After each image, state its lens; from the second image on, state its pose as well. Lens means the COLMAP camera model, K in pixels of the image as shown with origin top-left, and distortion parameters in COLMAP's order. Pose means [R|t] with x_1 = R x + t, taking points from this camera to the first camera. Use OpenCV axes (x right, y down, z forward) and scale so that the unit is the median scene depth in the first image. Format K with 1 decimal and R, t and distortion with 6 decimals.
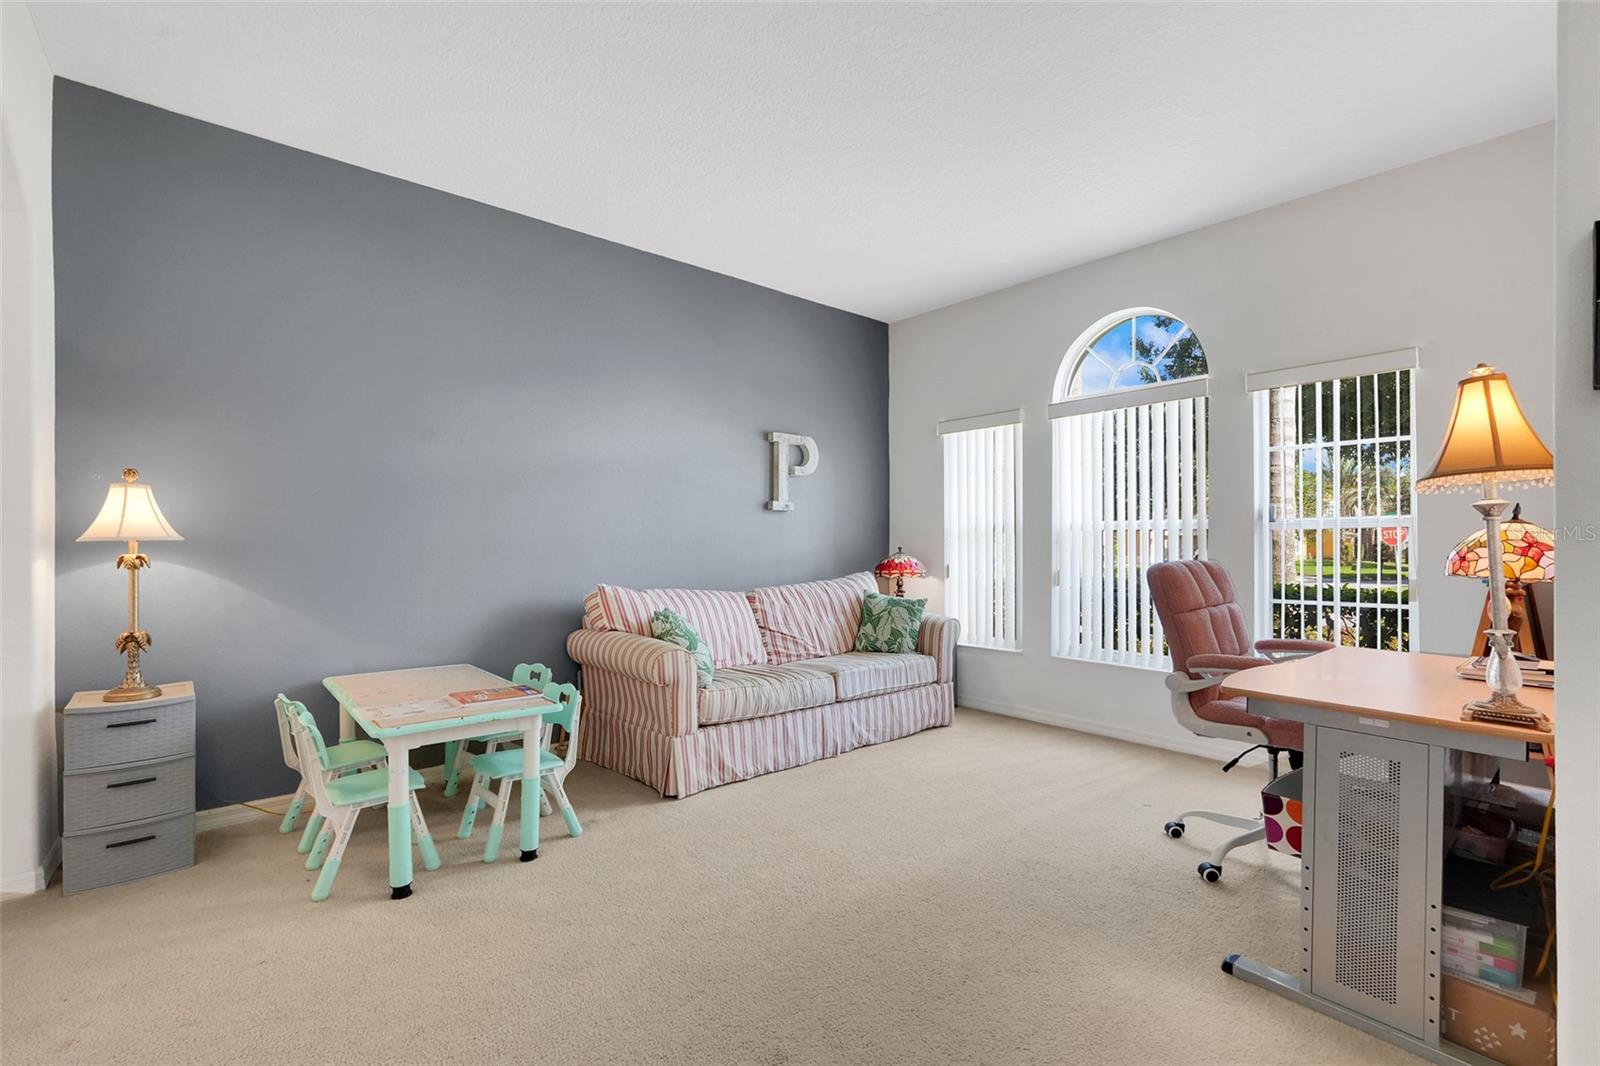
lens RADIAL K [[708.7, 0, 802.7], [0, 708.7, 543.9], [0, 0, 1]] dist [-0.001189, 0.000564]
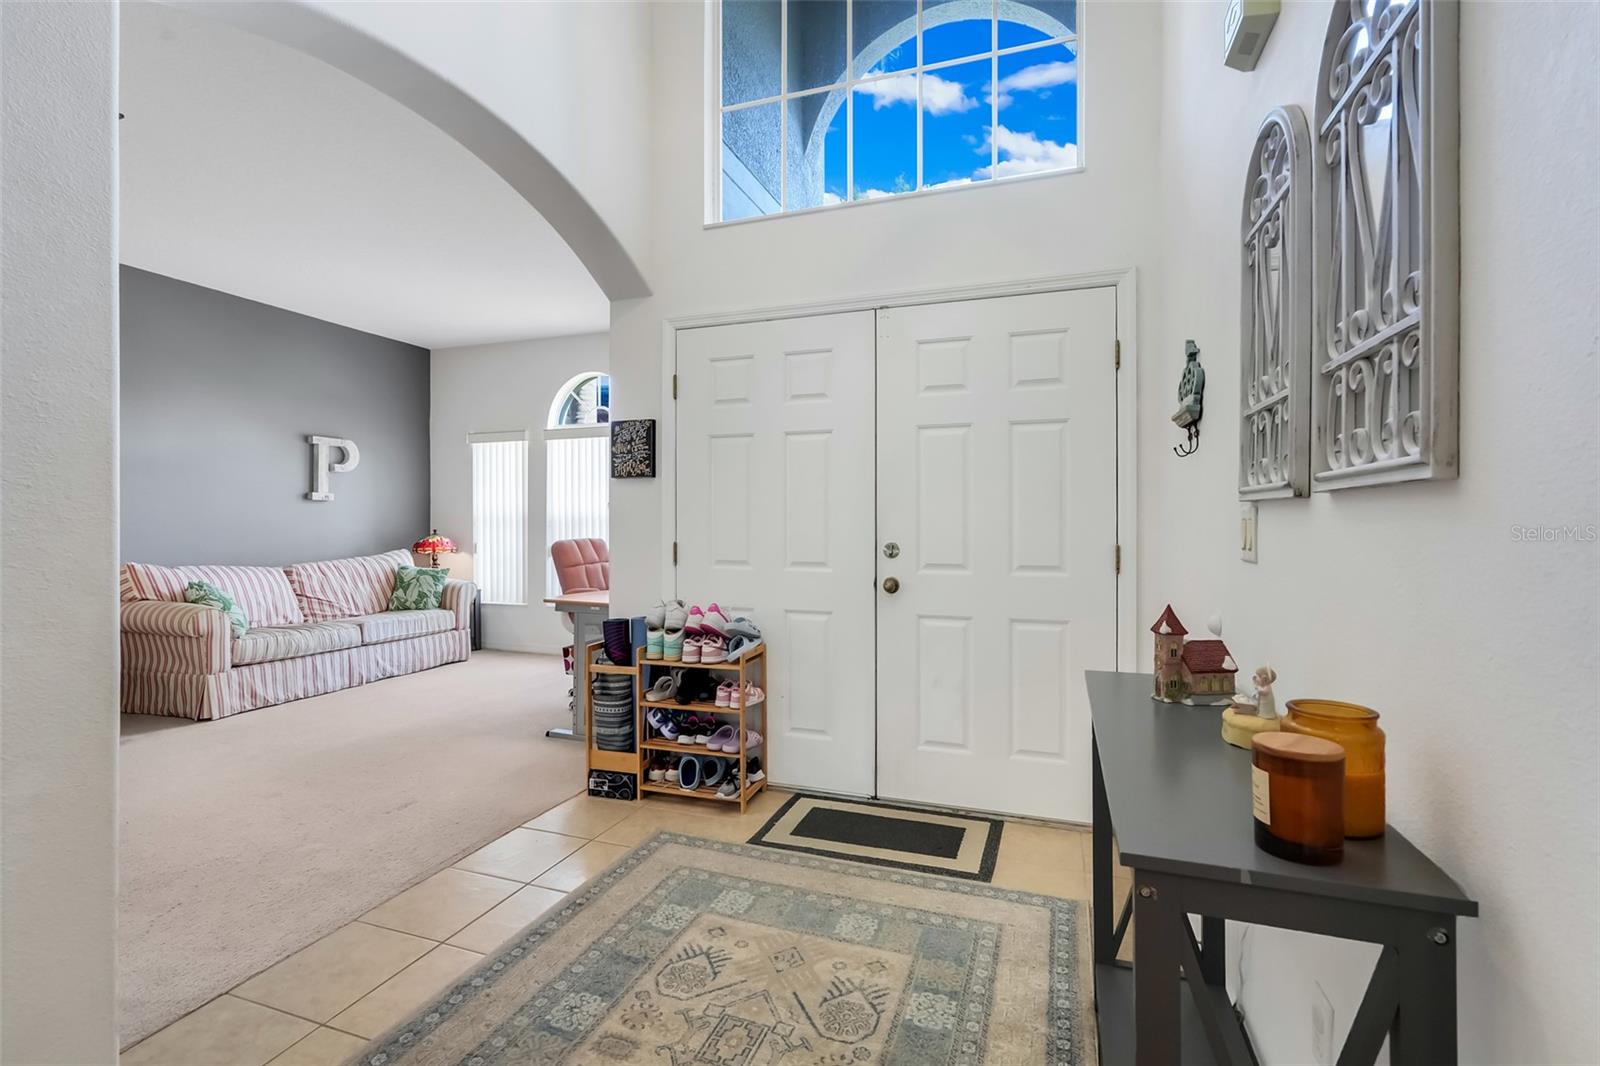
lens RADIAL K [[708.2, 0, 802.2], [0, 708.2, 524.3], [0, 0, 1]] dist [-0.013922, 0.009548]
pose [[0.868331, 0.000109, 0.495984, 0.101220], [-0.001518, 0.999996, 0.002438, -0.011603], [-0.495982, -0.002870, 0.868328, -0.542520]]
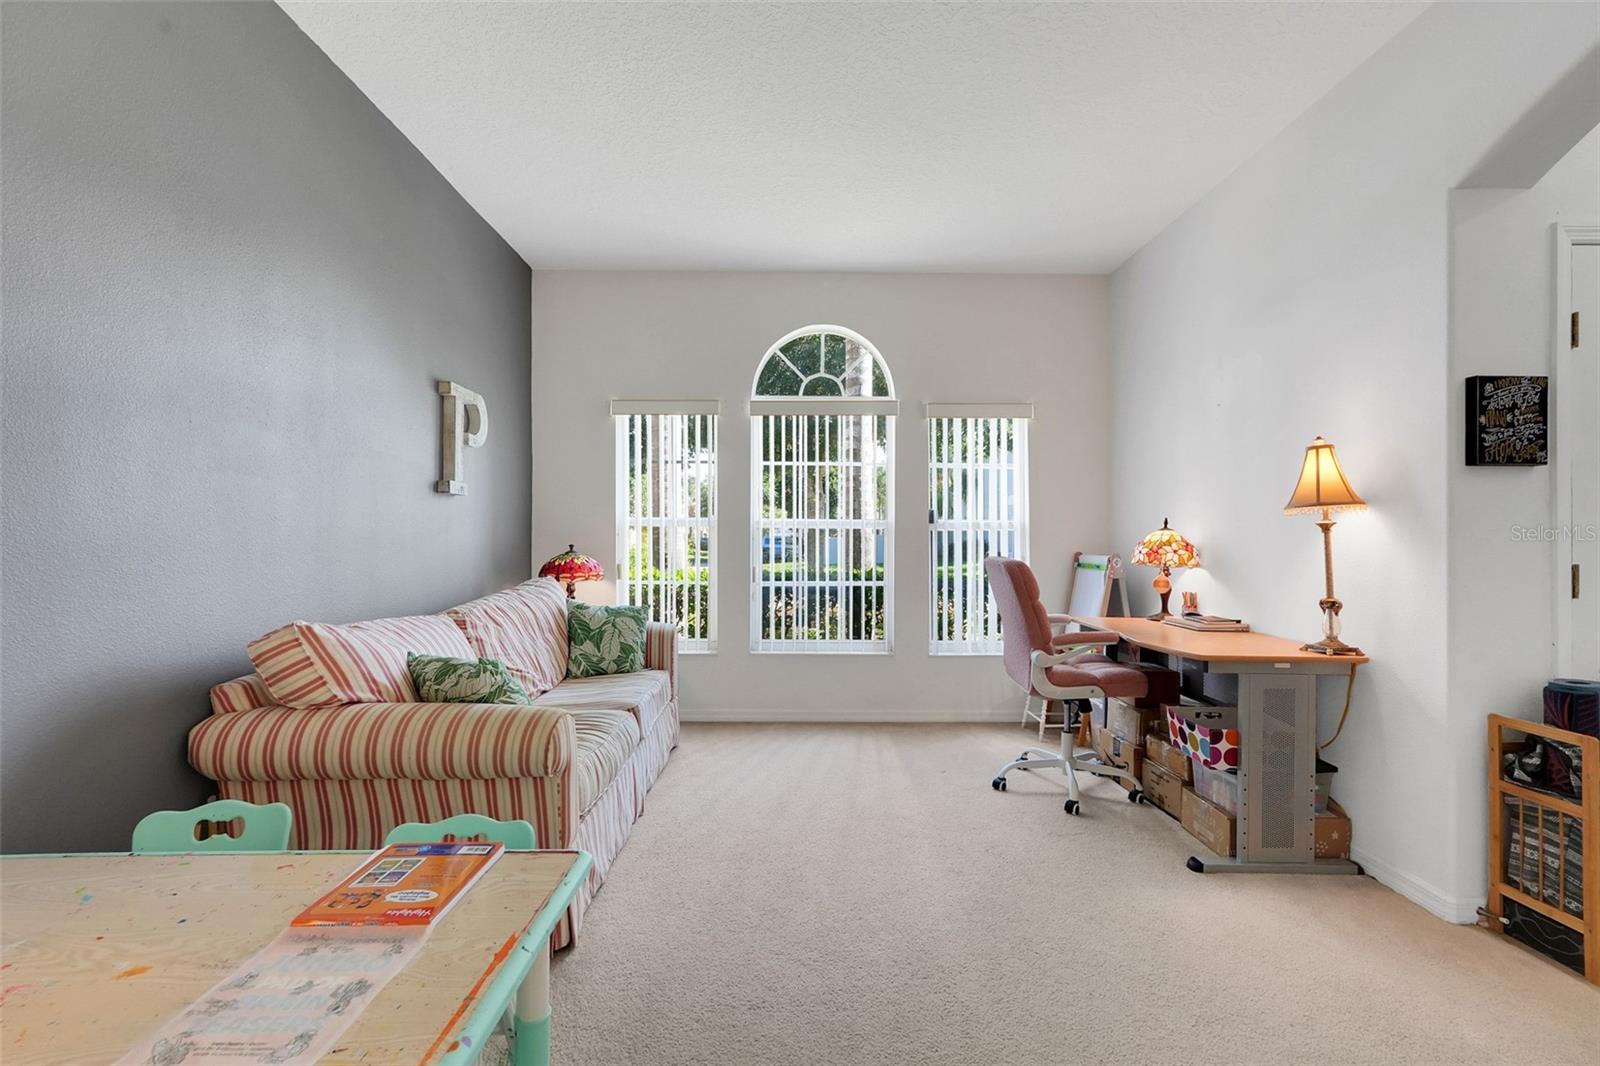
lens RADIAL K [[720.8, 0, 805.0], [0, 720.8, 530.8], [0, 0, 1]] dist [-0.002959, -0.000166]
pose [[0.645682, 0.004918, 0.763590, -0.410544], [-0.002536, 0.999988, -0.004296, -0.010382], [-0.763602, 0.000837, 0.645687, 0.315491]]
